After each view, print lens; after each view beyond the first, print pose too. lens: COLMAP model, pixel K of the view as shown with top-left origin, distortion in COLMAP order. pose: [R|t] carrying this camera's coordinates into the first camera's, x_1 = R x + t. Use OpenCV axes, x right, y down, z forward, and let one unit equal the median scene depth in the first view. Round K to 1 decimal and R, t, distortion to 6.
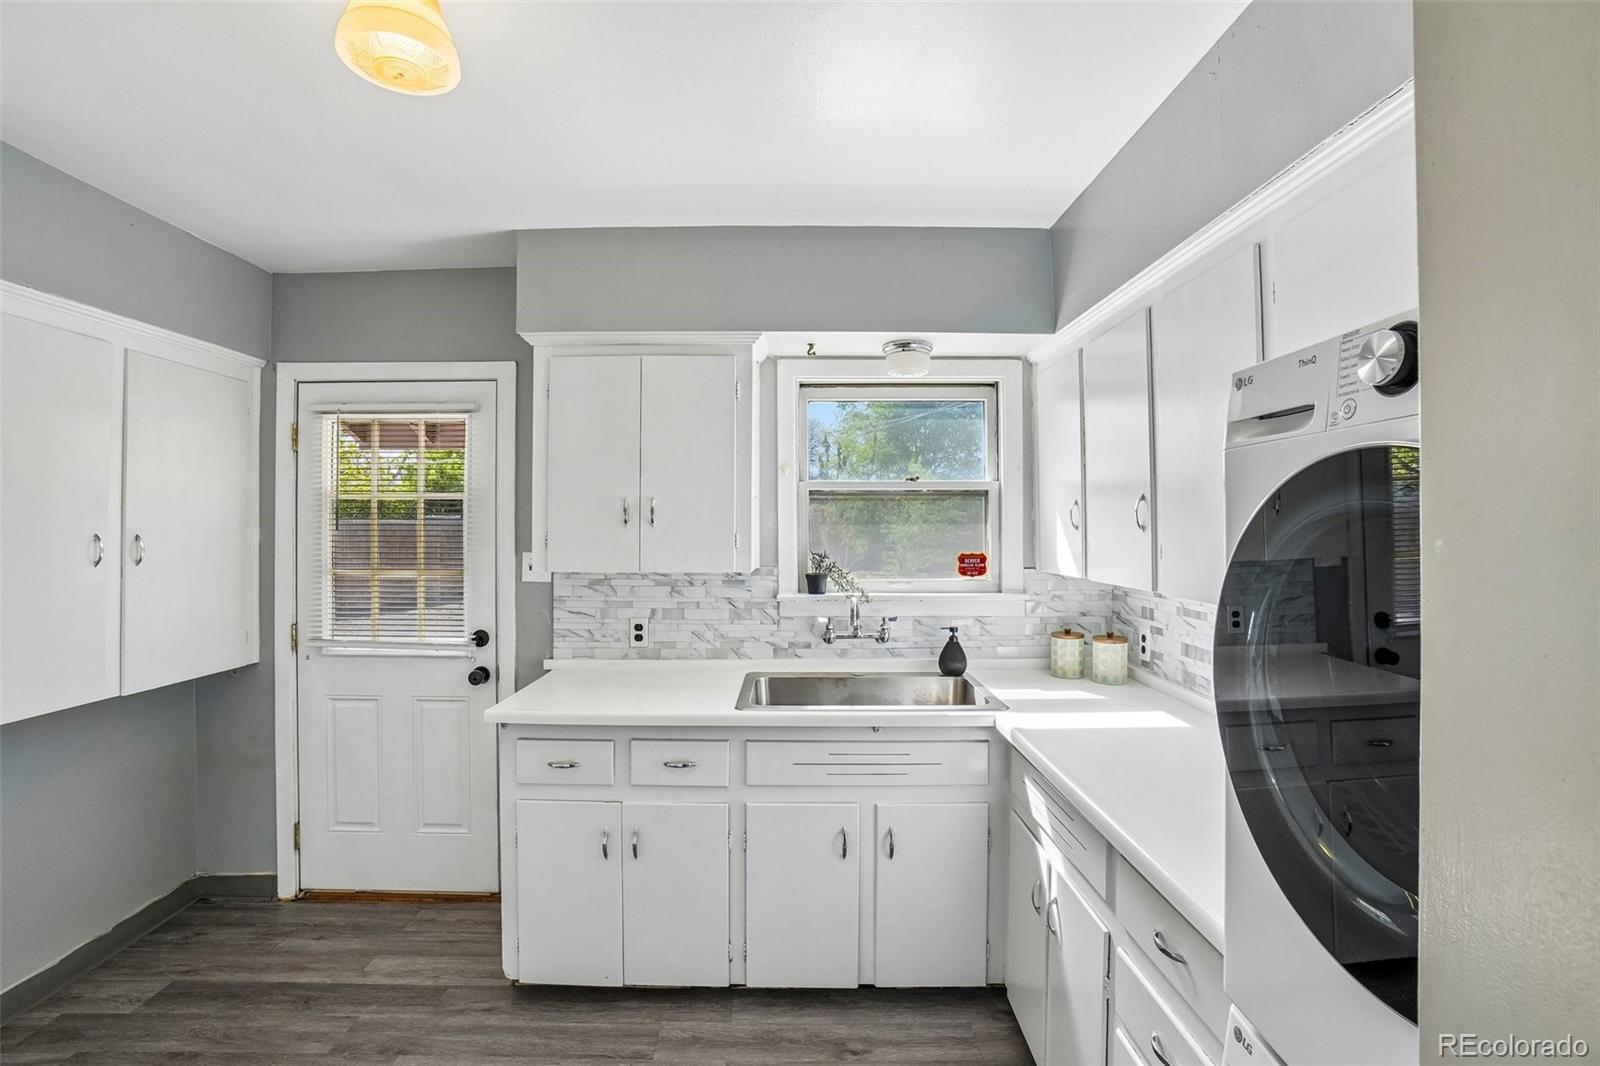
lens RADIAL K [[724.5, 0, 787.9], [0, 724.5, 518.9], [0, 0, 1]] dist [-0.067276, 0.023758]
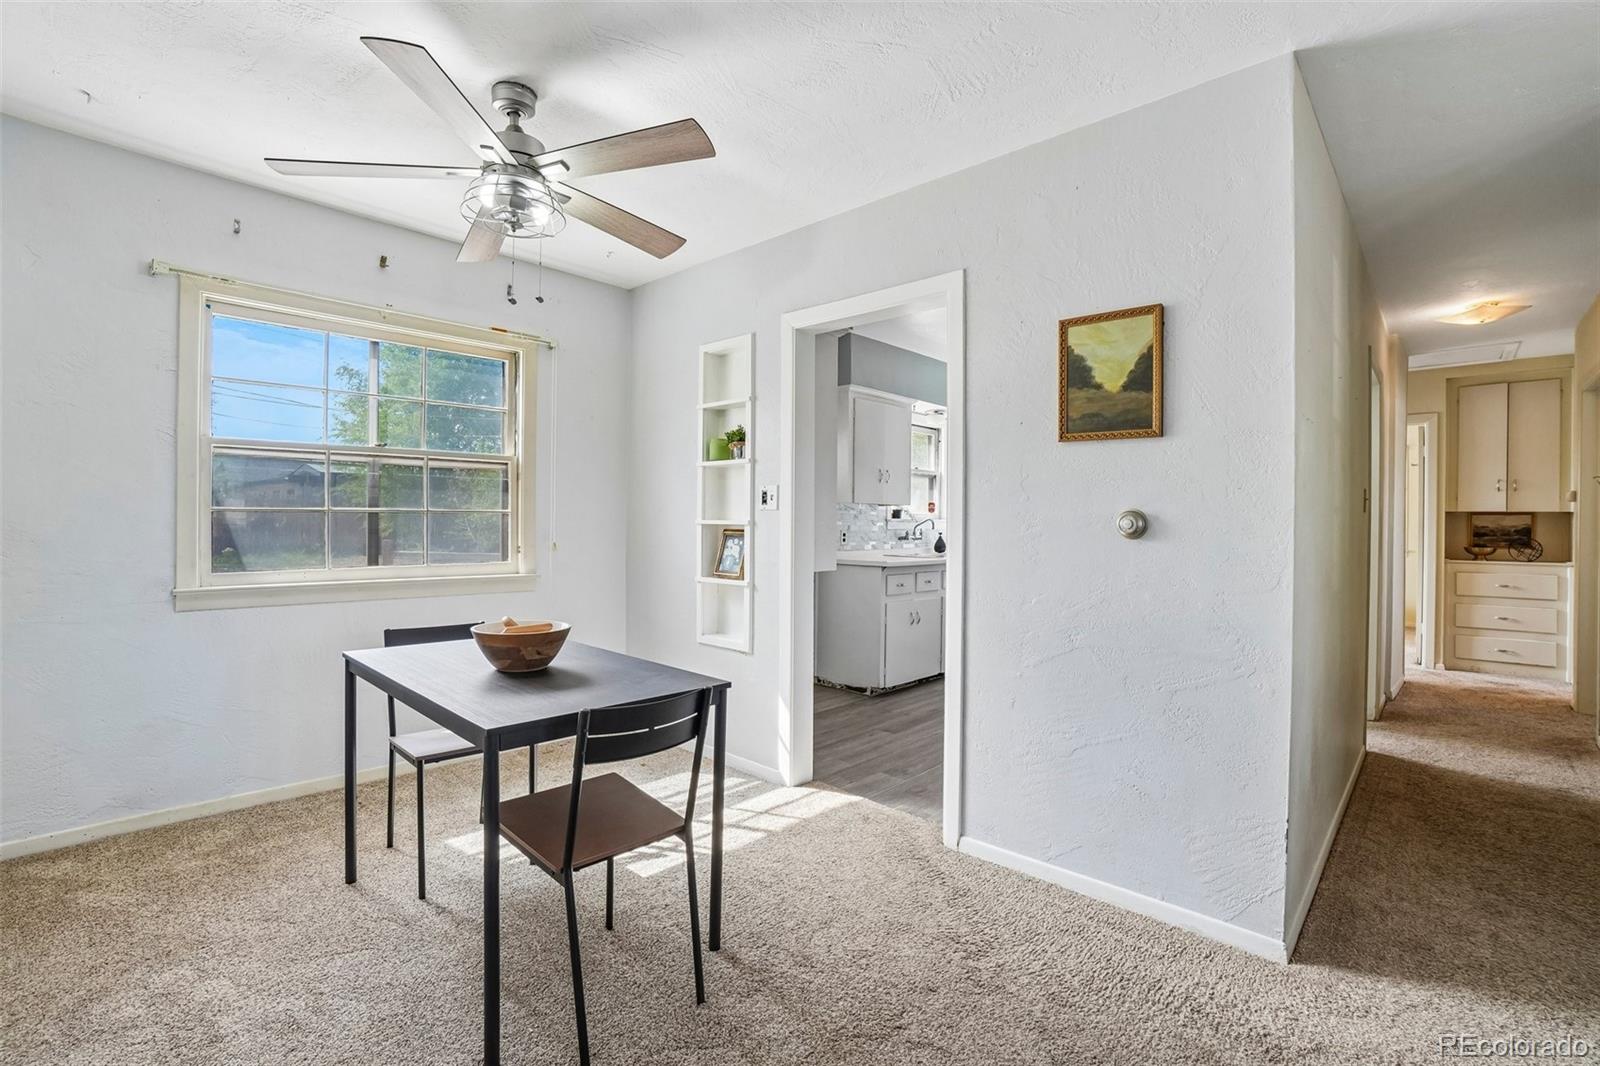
lens RADIAL K [[724.5, 0, 787.9], [0, 724.5, 518.9], [0, 0, 1]] dist [-0.067276, 0.023758]
pose [[0.688506, 0.012212, 0.725128, -1.744693], [-0.019602, 0.999806, 0.001774, 0.106520], [-0.724966, -0.015436, 0.688612, -0.247492]]
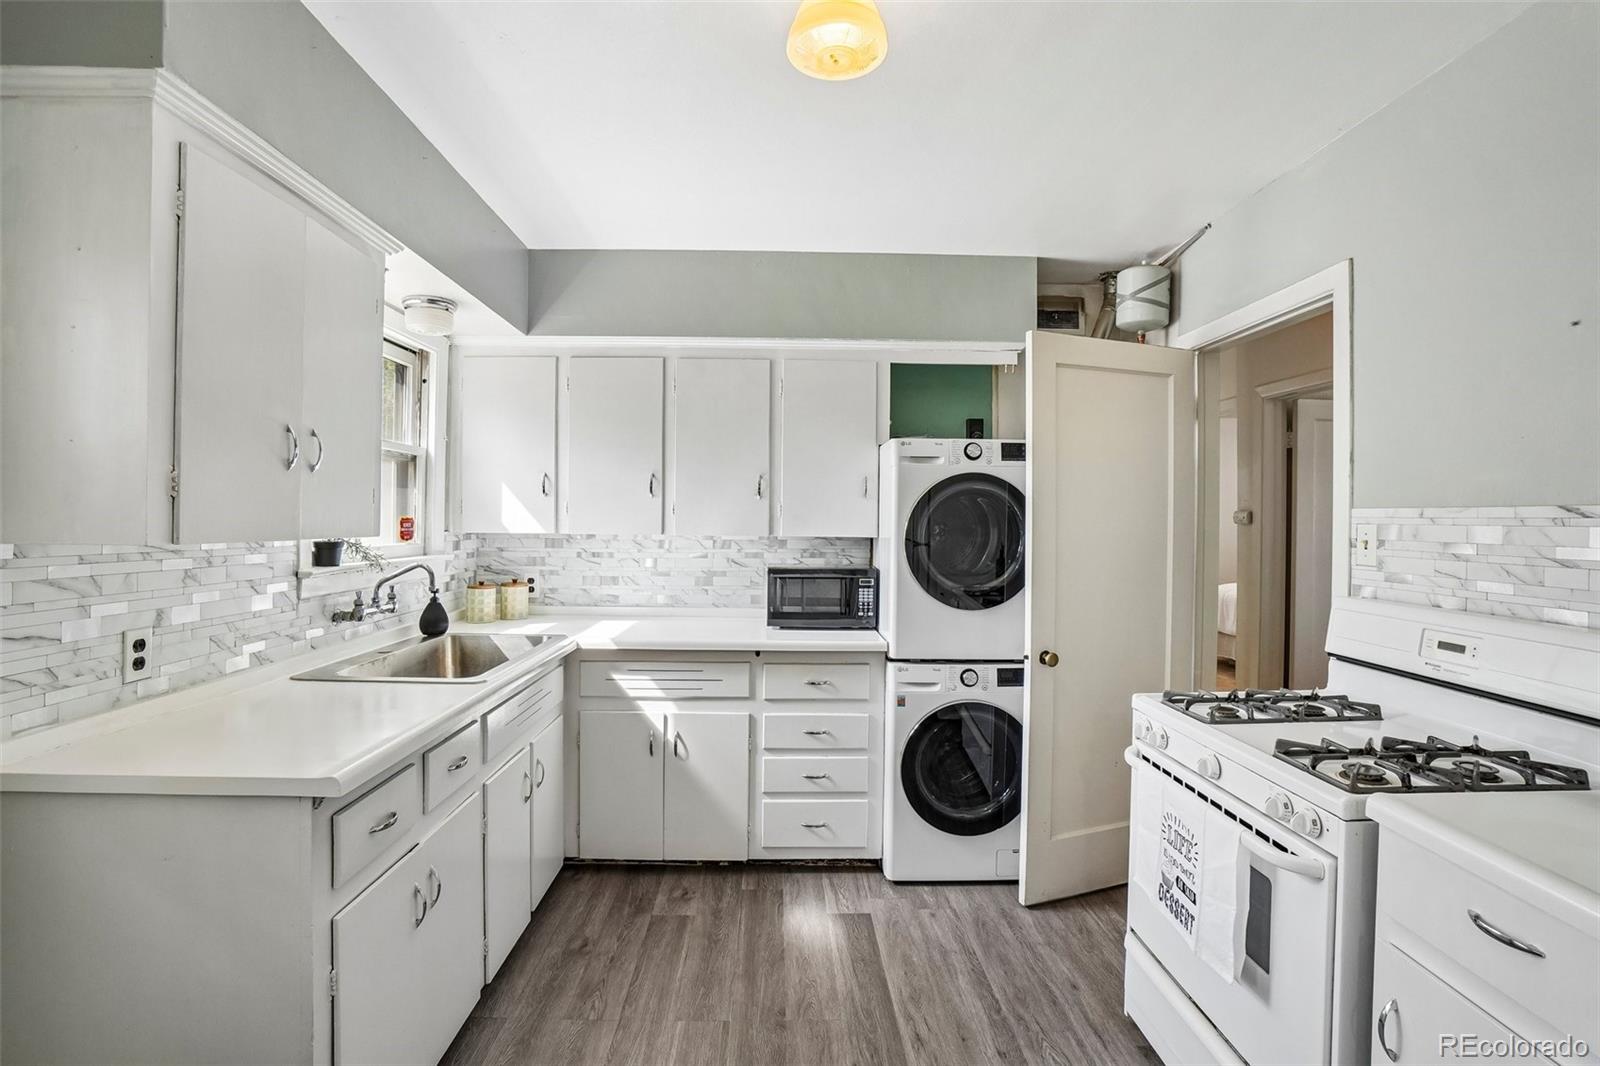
lens RADIAL K [[736.3, 0, 787.0], [0, 736.3, 518.3], [0, 0, 1]] dist [-0.068101, 0.024593]
pose [[-0.019090, 0.001663, 0.999816, -0.773710], [-0.017574, 0.999844, -0.001998, 0.042406], [-0.999663, -0.017609, -0.019058, 0.502089]]
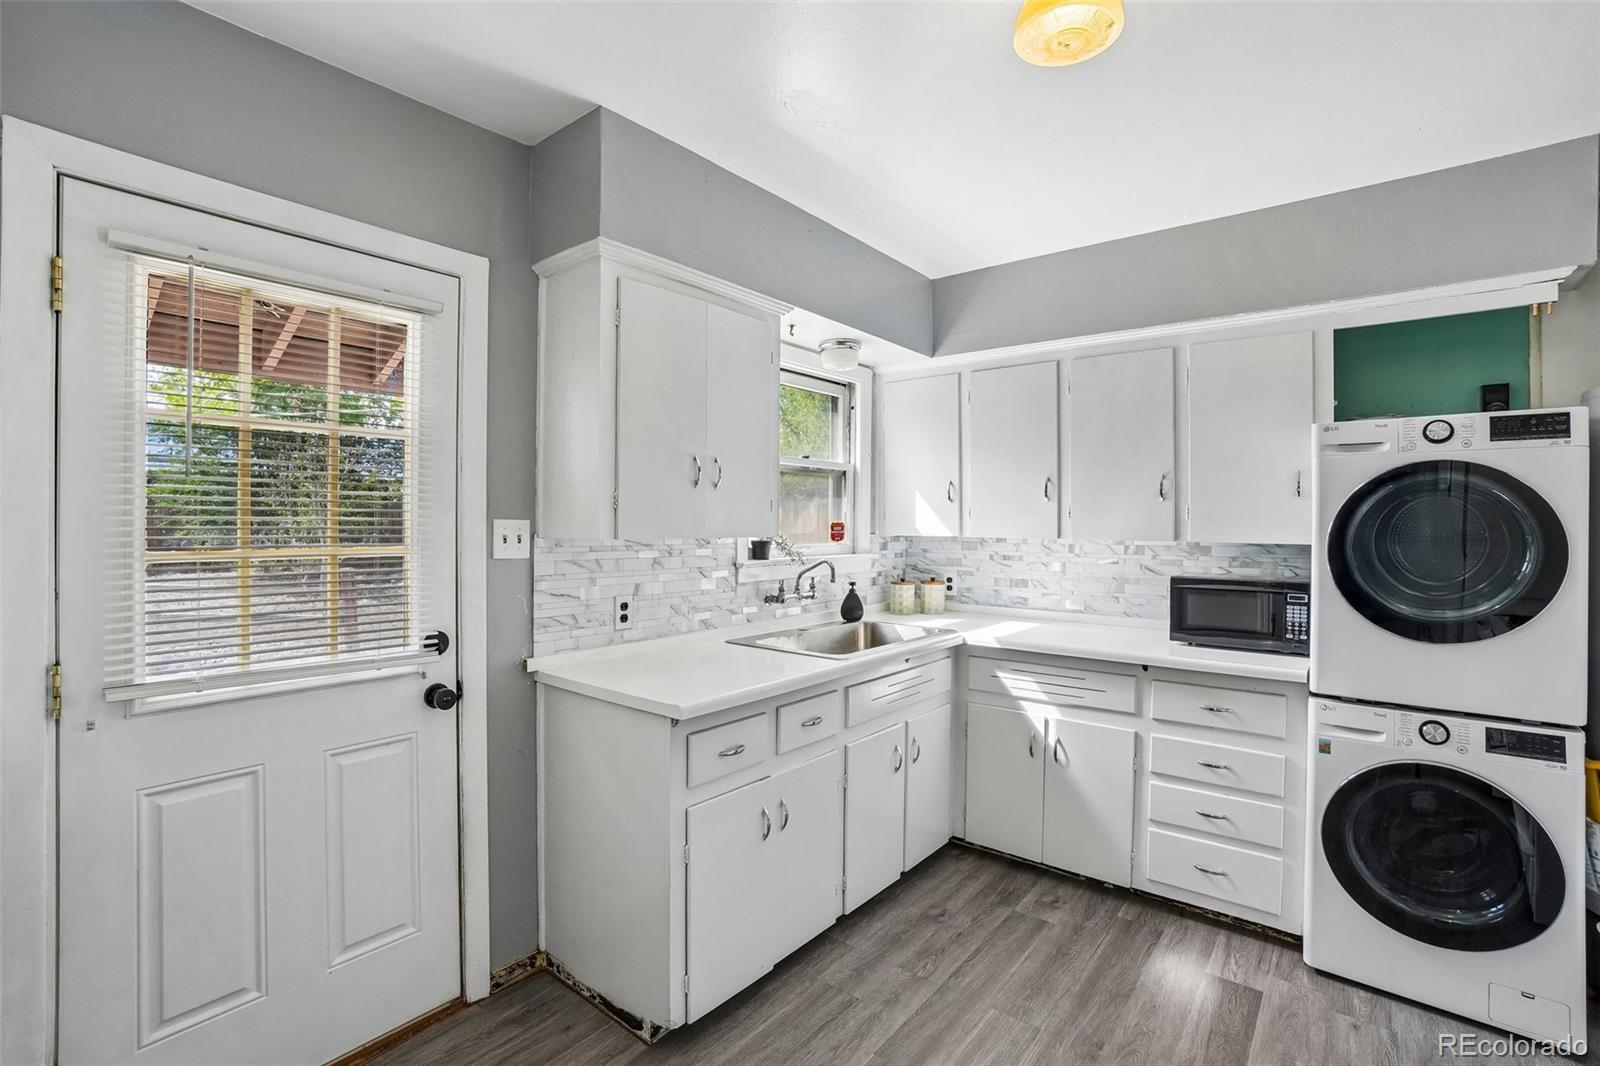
lens RADIAL K [[724.5, 0, 787.9], [0, 724.5, 518.9], [0, 0, 1]] dist [-0.067276, 0.023758]
pose [[0.632136, 0.005876, 0.774835, -0.754361], [-0.012880, 0.999913, 0.002926, 0.040422], [-0.774750, -0.011830, 0.632157, 0.301853]]
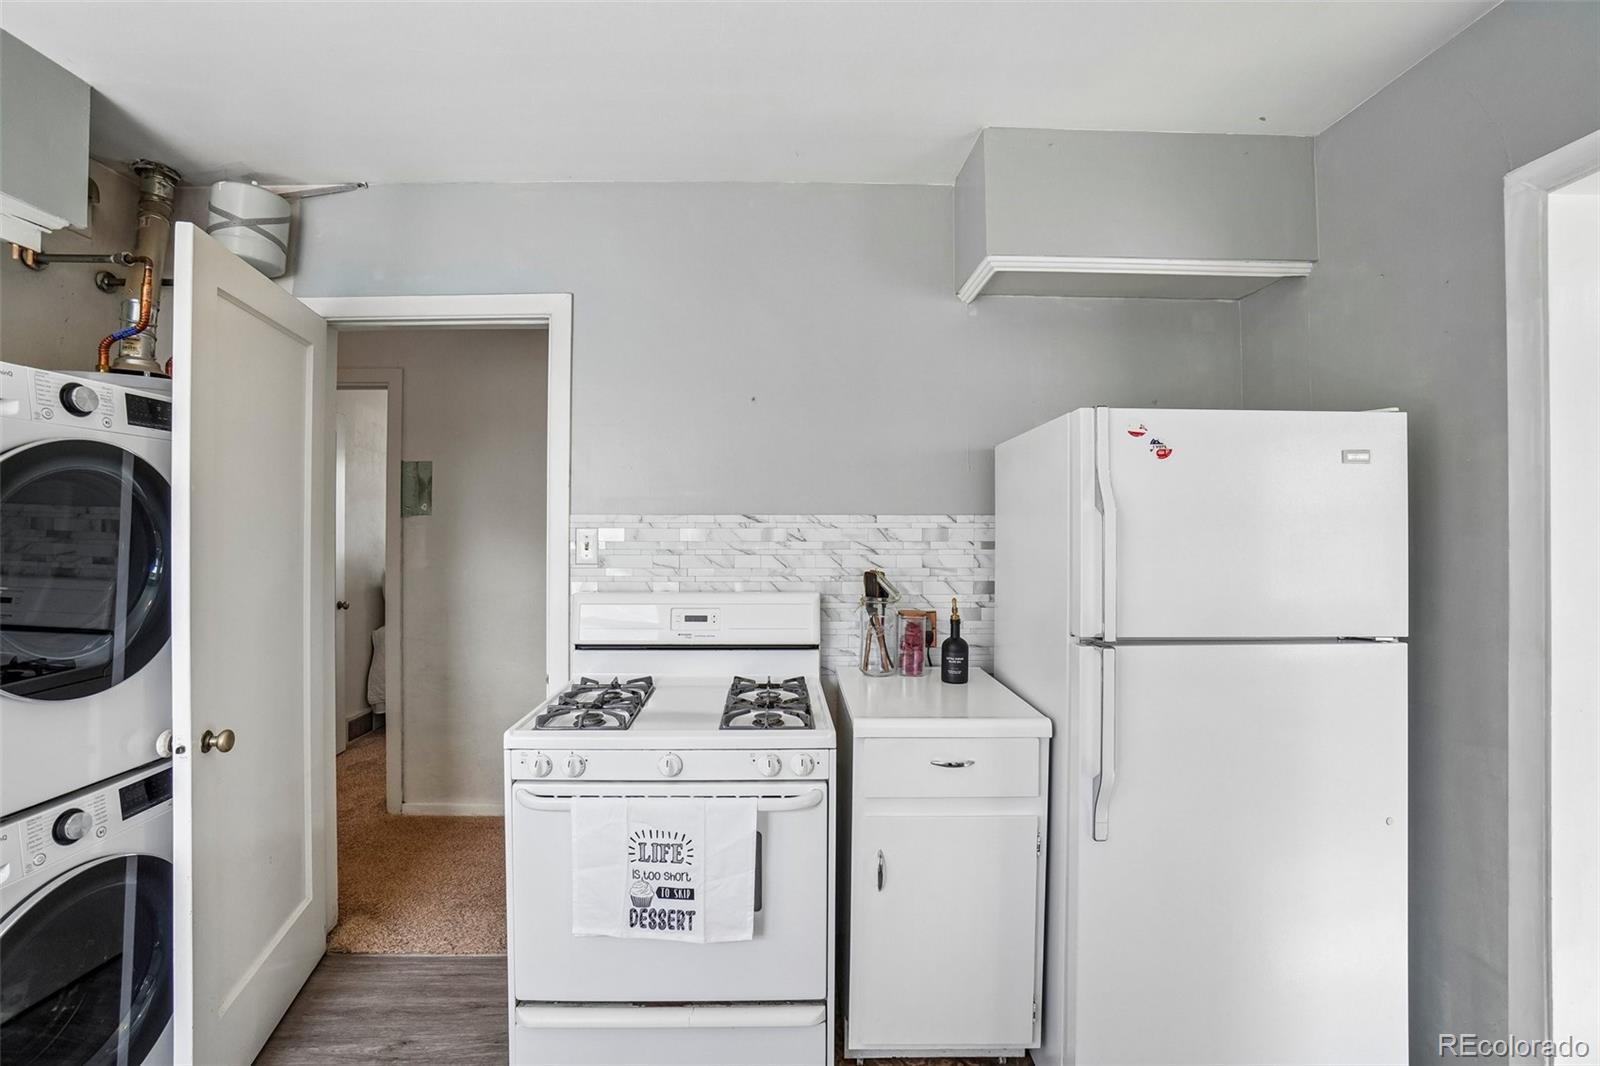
lens RADIAL K [[724.5, 0, 787.9], [0, 724.5, 518.9], [0, 0, 1]] dist [-0.067276, 0.023758]
pose [[-0.999736, 0.002217, -0.022882, -0.298653], [0.002629, 0.999834, -0.018013, 0.041699], [0.022838, -0.018068, -0.999576, 0.741565]]
